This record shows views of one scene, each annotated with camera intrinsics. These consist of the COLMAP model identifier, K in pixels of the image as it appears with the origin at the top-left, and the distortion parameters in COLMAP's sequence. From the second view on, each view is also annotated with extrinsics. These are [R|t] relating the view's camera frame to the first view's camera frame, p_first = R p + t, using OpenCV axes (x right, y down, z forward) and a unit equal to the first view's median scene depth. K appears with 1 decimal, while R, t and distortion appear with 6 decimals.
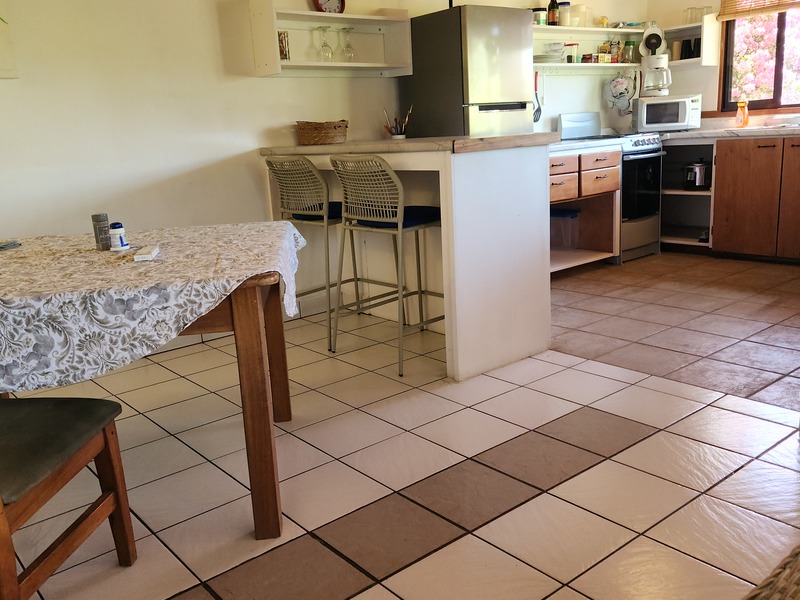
lens RADIAL K [[721.2, 0, 396.2], [0, 721.2, 299.0], [0, 0, 1]] dist [0.092315, -0.102230]
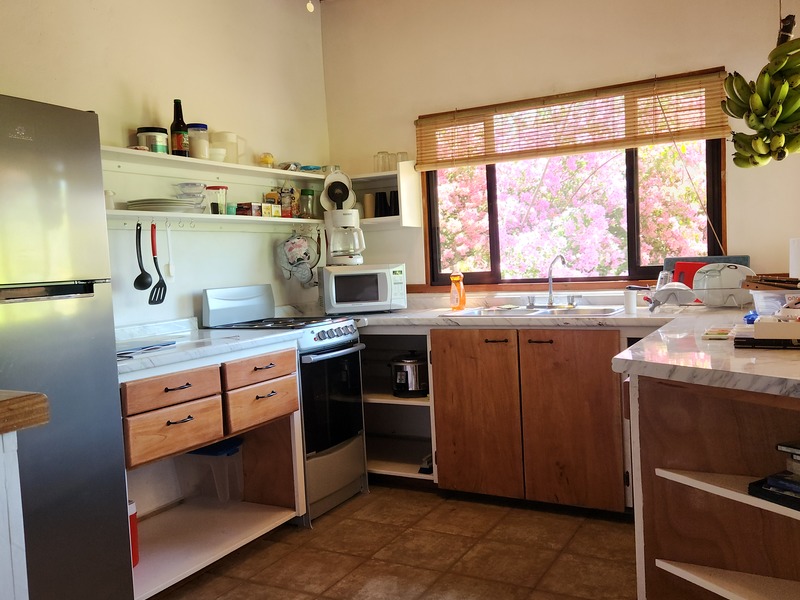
lens RADIAL K [[721.2, 0, 396.2], [0, 721.2, 299.0], [0, 0, 1]] dist [0.092315, -0.102230]
pose [[0.932401, -0.004667, 0.361394, 0.162198], [0.075270, 0.980500, -0.181535, -0.125827], [-0.353499, 0.196466, 0.914571, 0.385725]]
